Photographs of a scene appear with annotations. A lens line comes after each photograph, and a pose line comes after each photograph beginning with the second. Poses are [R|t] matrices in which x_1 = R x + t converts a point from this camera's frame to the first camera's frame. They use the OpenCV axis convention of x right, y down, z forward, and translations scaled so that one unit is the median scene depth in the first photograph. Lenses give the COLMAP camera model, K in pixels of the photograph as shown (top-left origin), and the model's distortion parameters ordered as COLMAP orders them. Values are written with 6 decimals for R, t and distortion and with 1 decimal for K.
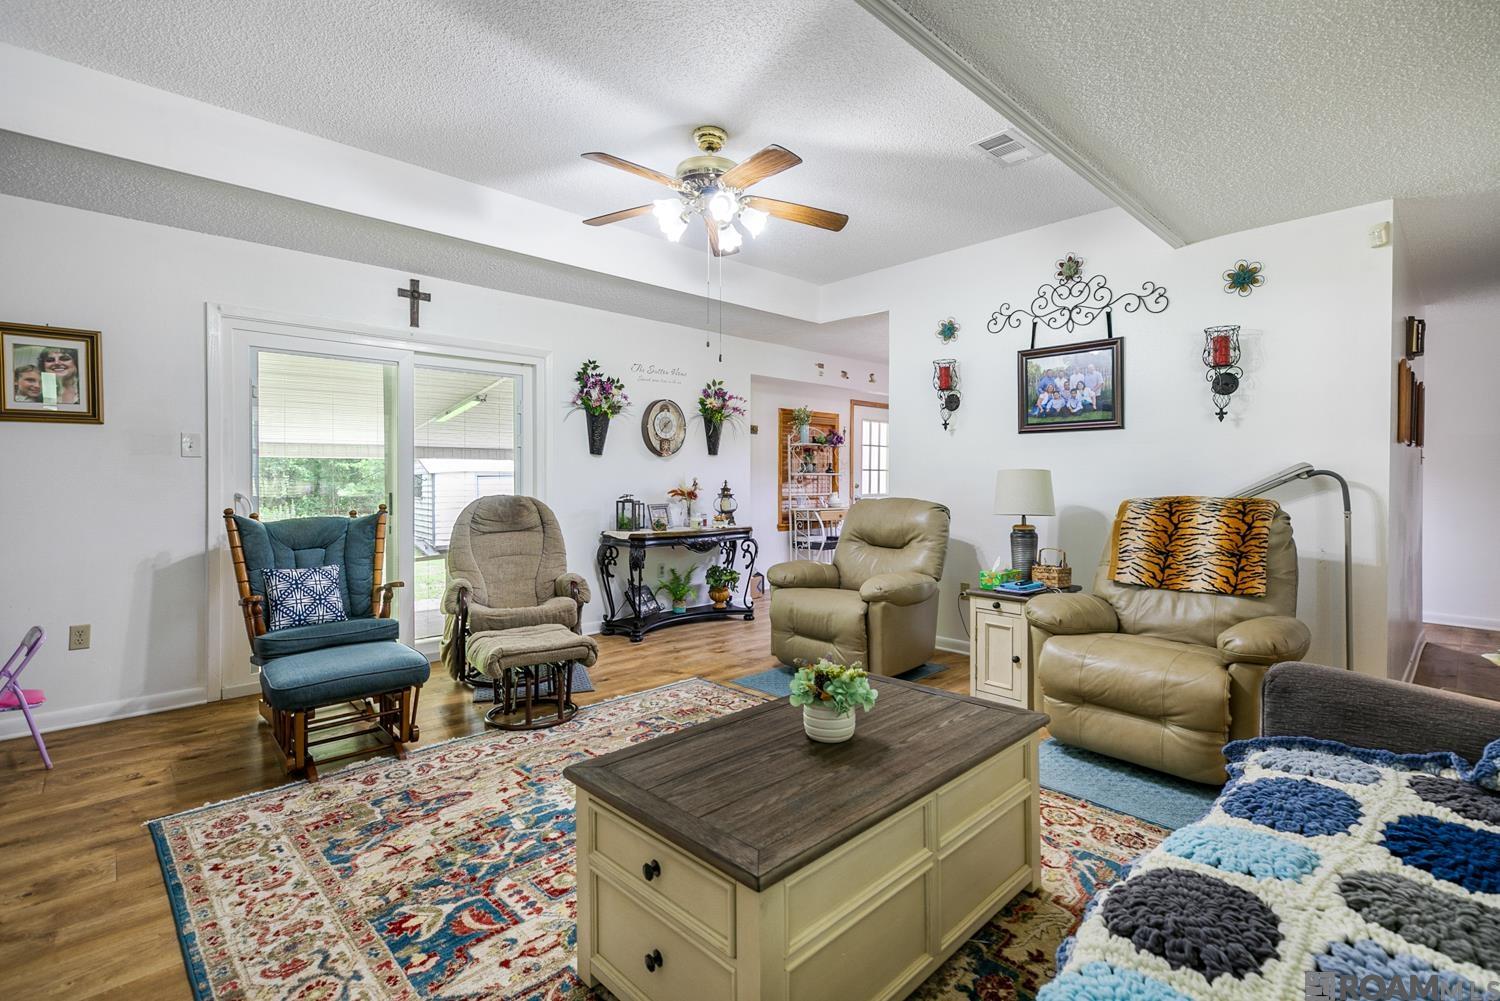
lens RADIAL K [[691.7, 0, 751.4], [0, 691.7, 487.5], [0, 0, 1]] dist [0.008719, -0.000940]
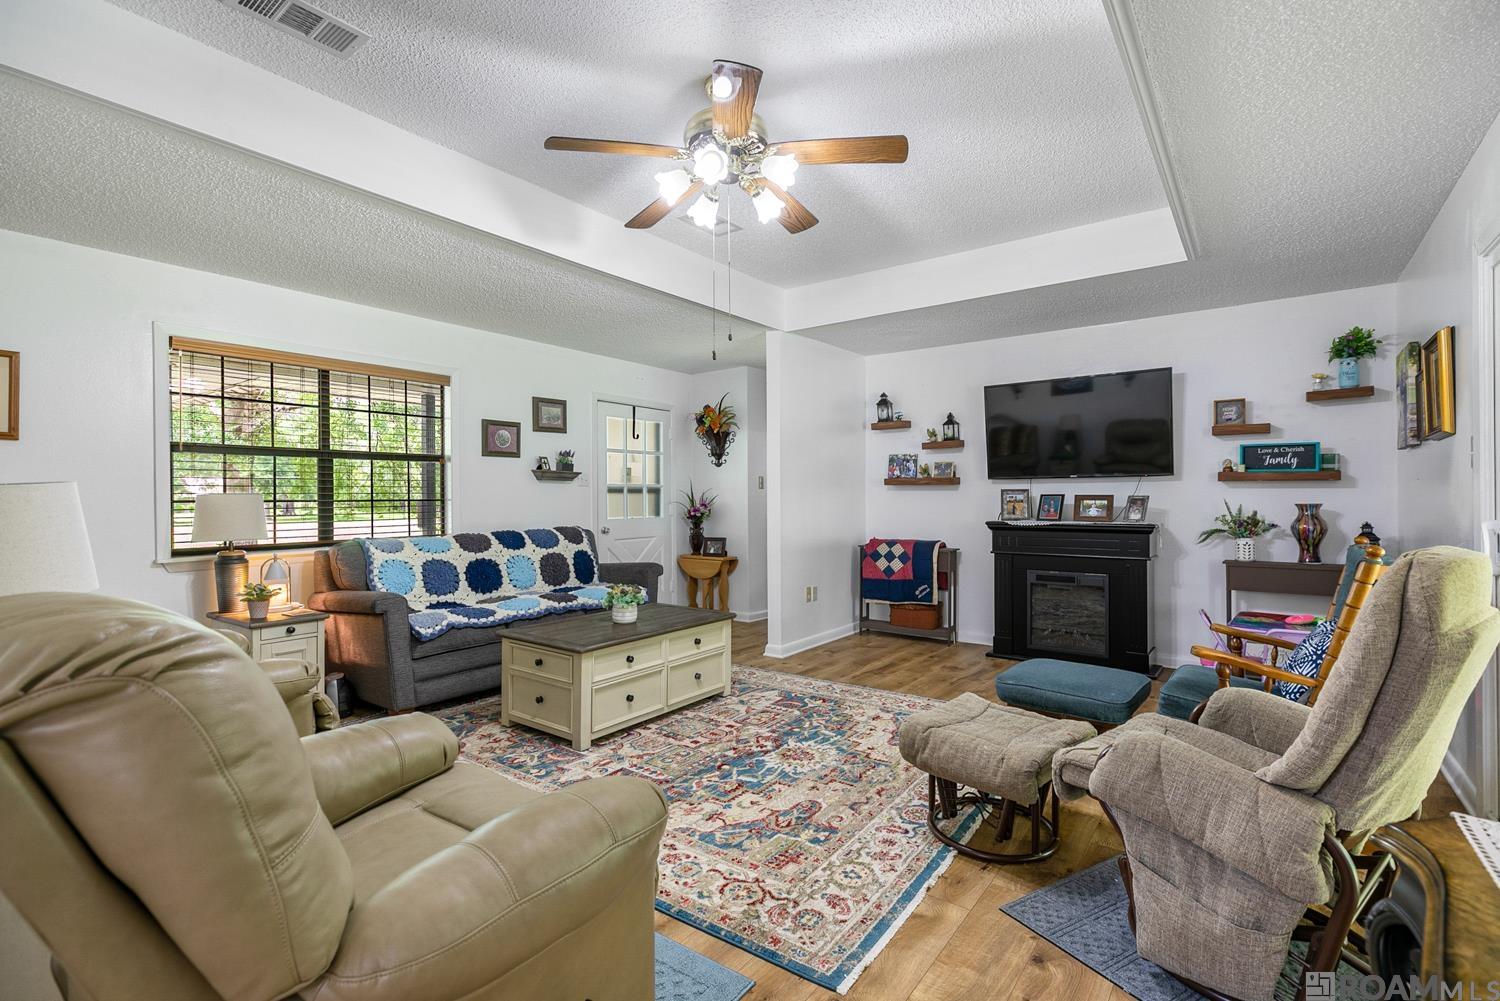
lens RADIAL K [[691.7, 0, 749.3], [0, 691.7, 495.6], [0, 0, 1]] dist [0.008719, -0.000940]
pose [[-0.985766, 0.002393, -0.168105, 0.076424], [0.000328, 0.999924, 0.012316, -0.036963], [0.168122, 0.012086, -0.985692, 2.564913]]
